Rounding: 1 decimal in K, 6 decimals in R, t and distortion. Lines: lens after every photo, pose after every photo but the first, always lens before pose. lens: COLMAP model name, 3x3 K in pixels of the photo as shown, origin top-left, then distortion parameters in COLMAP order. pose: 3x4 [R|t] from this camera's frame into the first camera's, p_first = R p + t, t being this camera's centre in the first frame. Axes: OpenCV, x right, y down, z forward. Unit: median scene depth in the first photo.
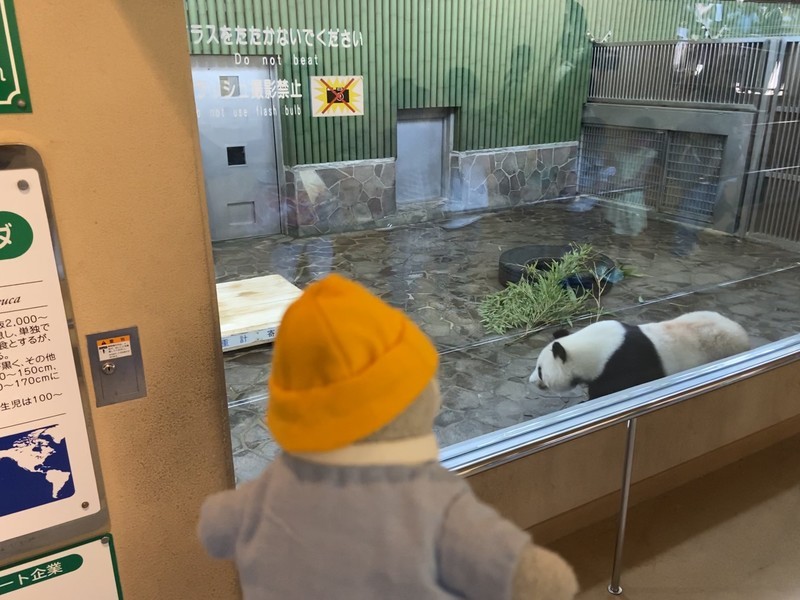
lens RADIAL K [[656.2, 0, 399.1], [0, 656.2, 302.3], [0, 0, 1]] dist [0.127198, -0.154088]
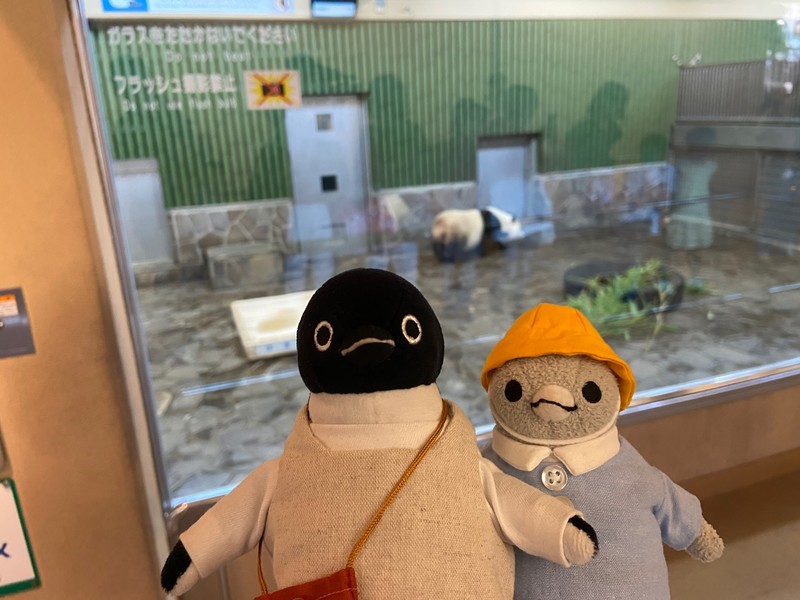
lens RADIAL K [[609.7, 0, 402.8], [0, 609.7, 297.4], [0, 0, 1]] dist [0.102814, -0.118097]
pose [[0.982315, 0.011814, -0.186861, 0.083724], [-0.020506, 0.998792, -0.044647, 0.017274], [0.186108, 0.047689, 0.981371, 0.022836]]
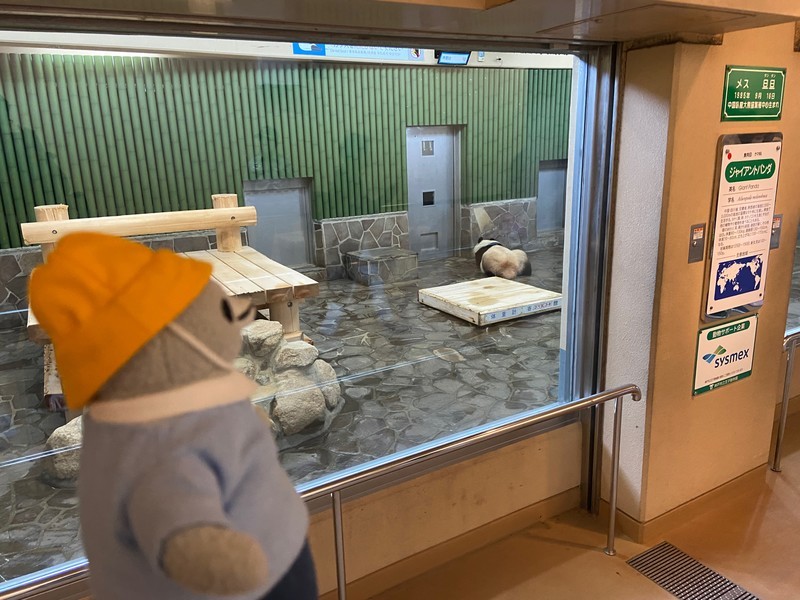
lens RADIAL K [[593.2, 0, 400.0], [0, 593.2, 300.0], [0, 0, 1]] dist [0.097413, -0.104255]
pose [[0.999595, -0.024713, -0.014100, -0.340187], [0.023492, 0.996435, -0.081033, 0.094105], [0.016052, 0.080669, 0.996612, -0.214486]]
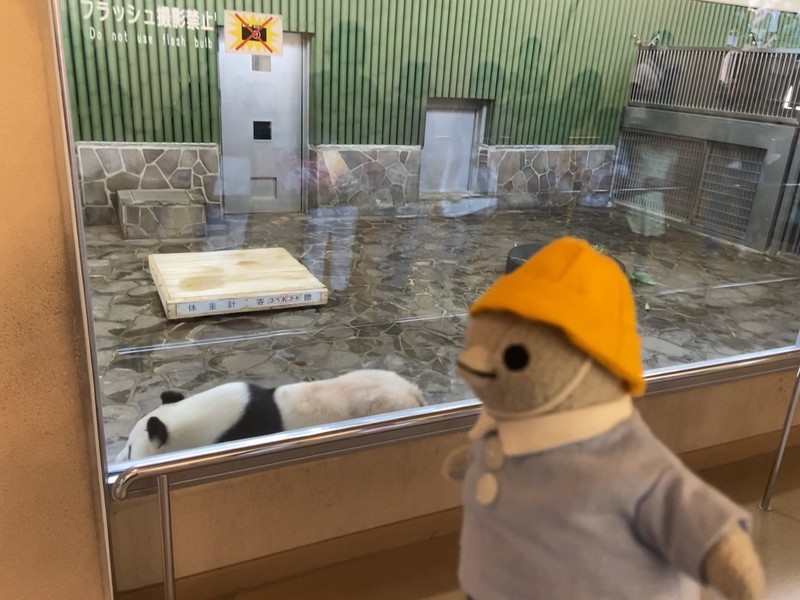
lens RADIAL K [[656.2, 0, 399.1], [0, 656.2, 302.3], [0, 0, 1]] dist [0.127198, -0.154088]
pose [[0.993284, 0.094709, -0.066456, 0.062331], [-0.094521, 0.995505, 0.005975, 0.016303], [0.066723, 0.000347, 0.997771, 0.007490]]
